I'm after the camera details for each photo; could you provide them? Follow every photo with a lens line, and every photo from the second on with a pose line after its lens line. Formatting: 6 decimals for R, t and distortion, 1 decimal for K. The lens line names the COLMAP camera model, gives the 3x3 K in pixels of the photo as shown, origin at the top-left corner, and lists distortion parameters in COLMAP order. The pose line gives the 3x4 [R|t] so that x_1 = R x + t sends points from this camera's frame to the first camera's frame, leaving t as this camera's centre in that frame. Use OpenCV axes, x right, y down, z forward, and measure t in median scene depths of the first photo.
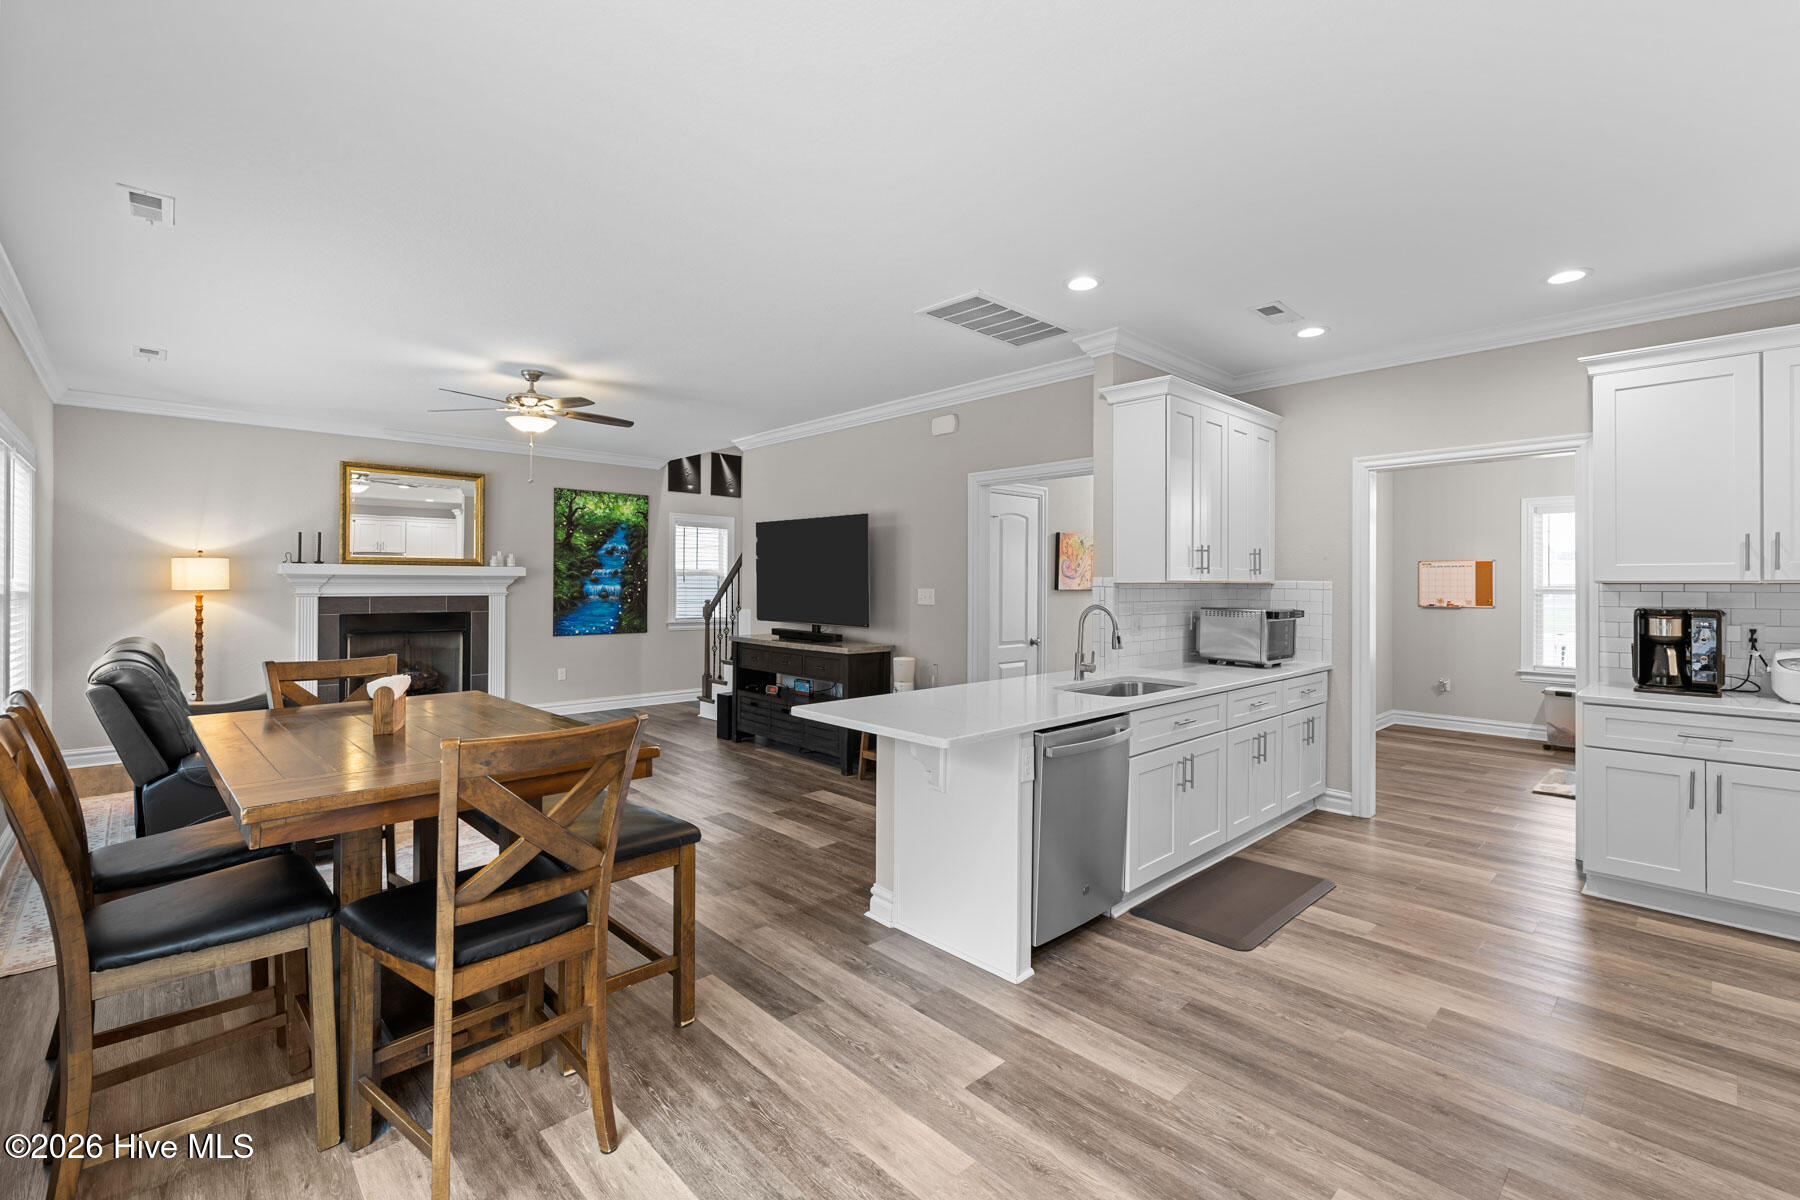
lens RADIAL K [[785.2, 0, 895.8], [0, 785.2, 581.6], [0, 0, 1]] dist [0.000711, -0.000435]
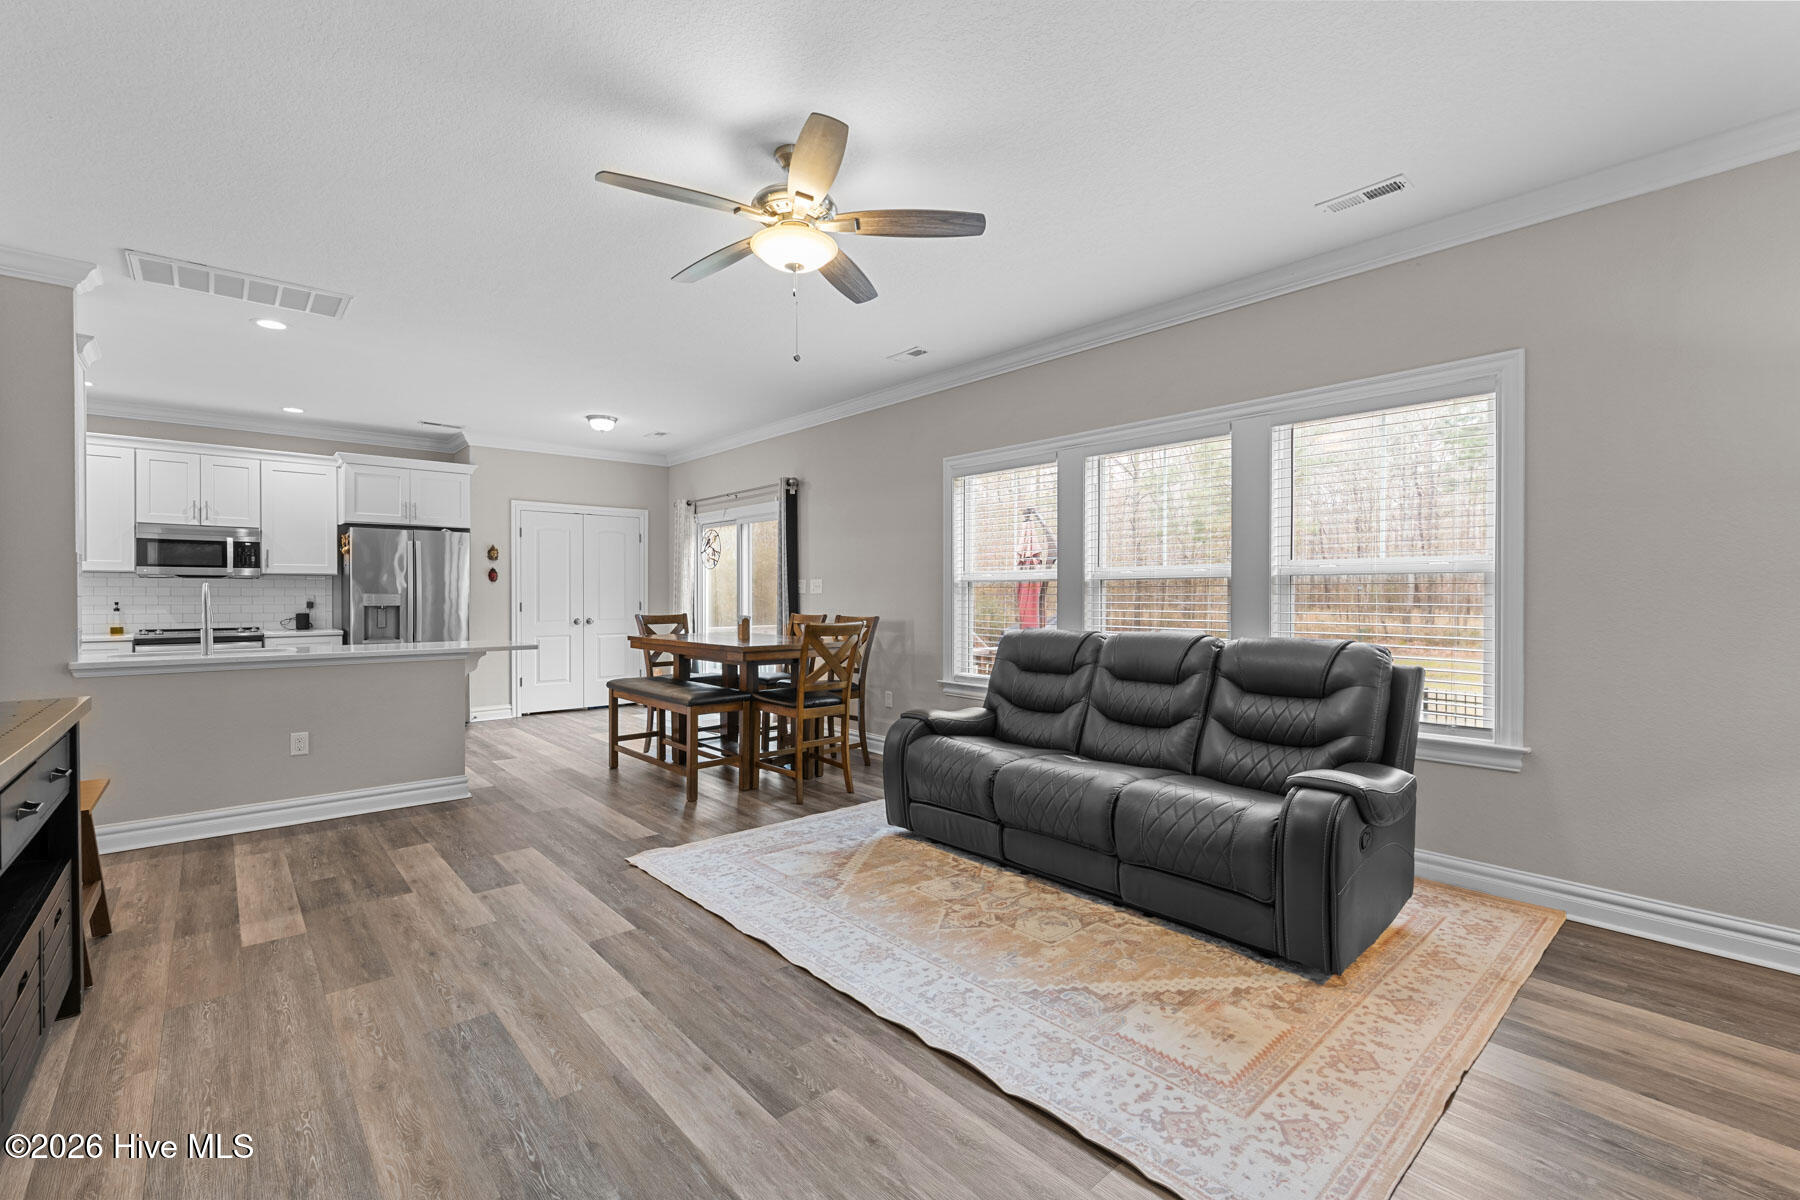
lens RADIAL K [[778.1, 0, 894.9], [0, 778.1, 600.4], [0, 0, 1]] dist [0.000122, 0.000123]
pose [[-0.999272, -0.005216, 0.037796, -0.432334], [-0.005013, 0.999973, 0.005463, 0.024663], [-0.037823, 0.005269, -0.999271, 1.191813]]
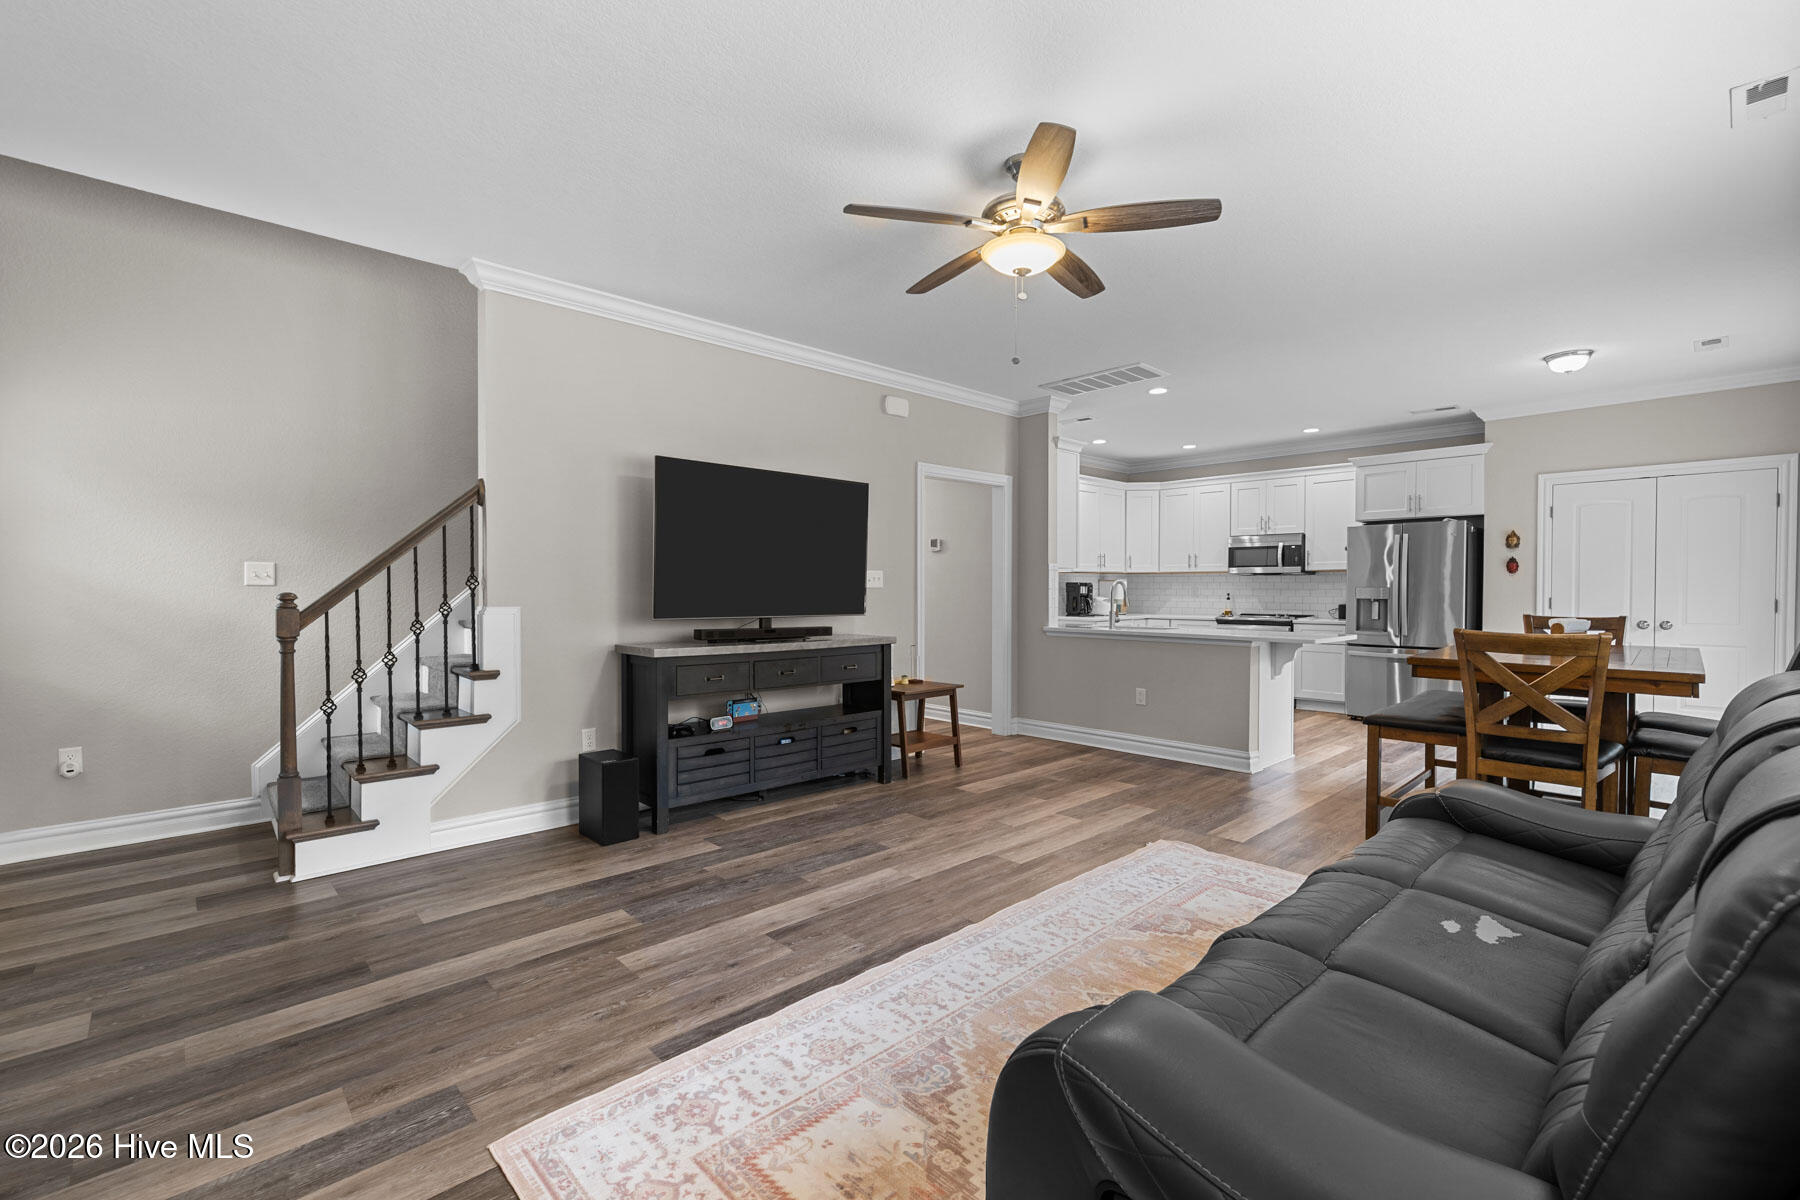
lens RADIAL K [[778.1, 0, 894.9], [0, 778.1, 600.4], [0, 0, 1]] dist [0.000122, 0.000123]
pose [[0.005272, -0.020884, 0.999768, -0.793237], [-0.002117, 0.999779, 0.020895, 0.022054], [-0.999984, -0.002227, 0.005227, 0.848443]]
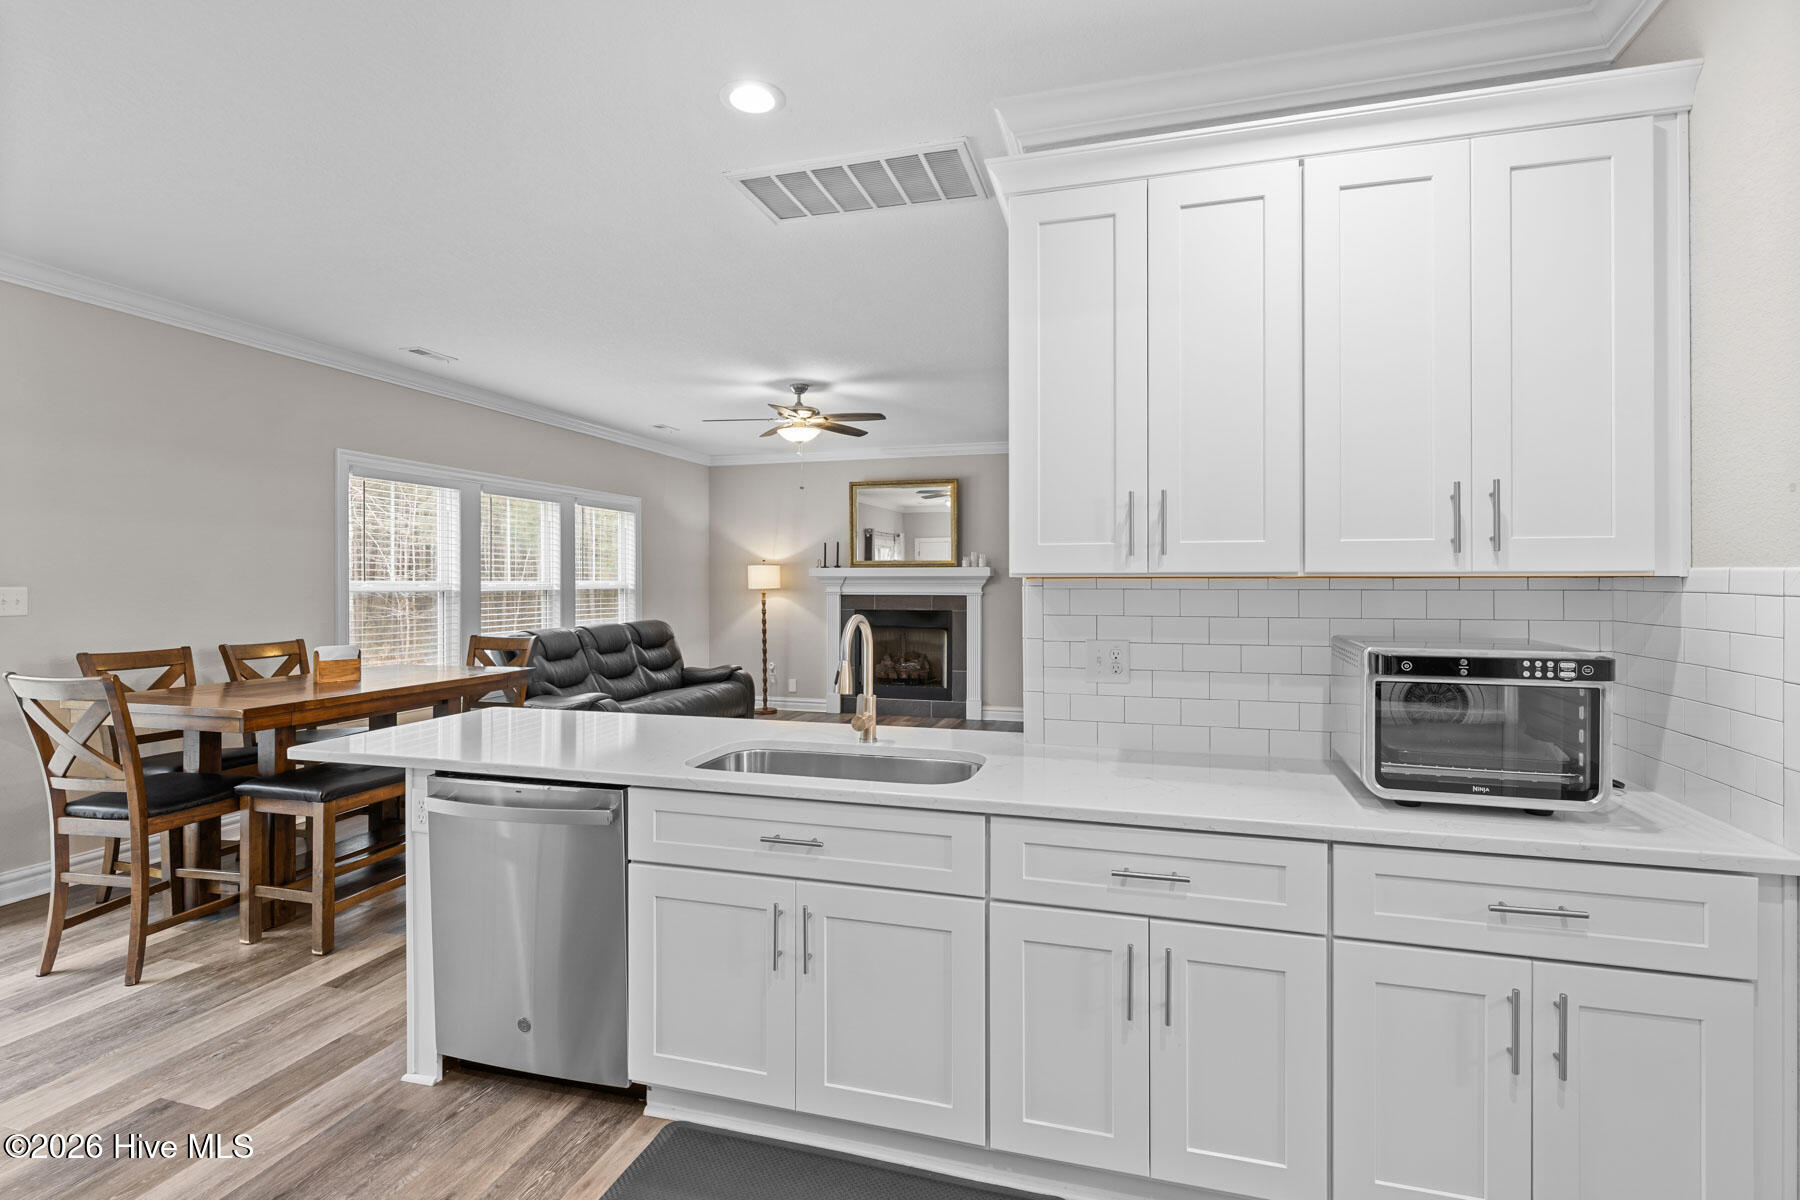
lens RADIAL K [[856.0, 0, 898.7], [0, 856.0, 585.2], [0, 0, 1]] dist [-0.000916, -0.000553]
pose [[0.504720, -0.001181, -0.863282, 0.479297], [0.004019, 0.999991, 0.000982, 0.003448], [0.863274, -0.003965, 0.504721, 0.411175]]
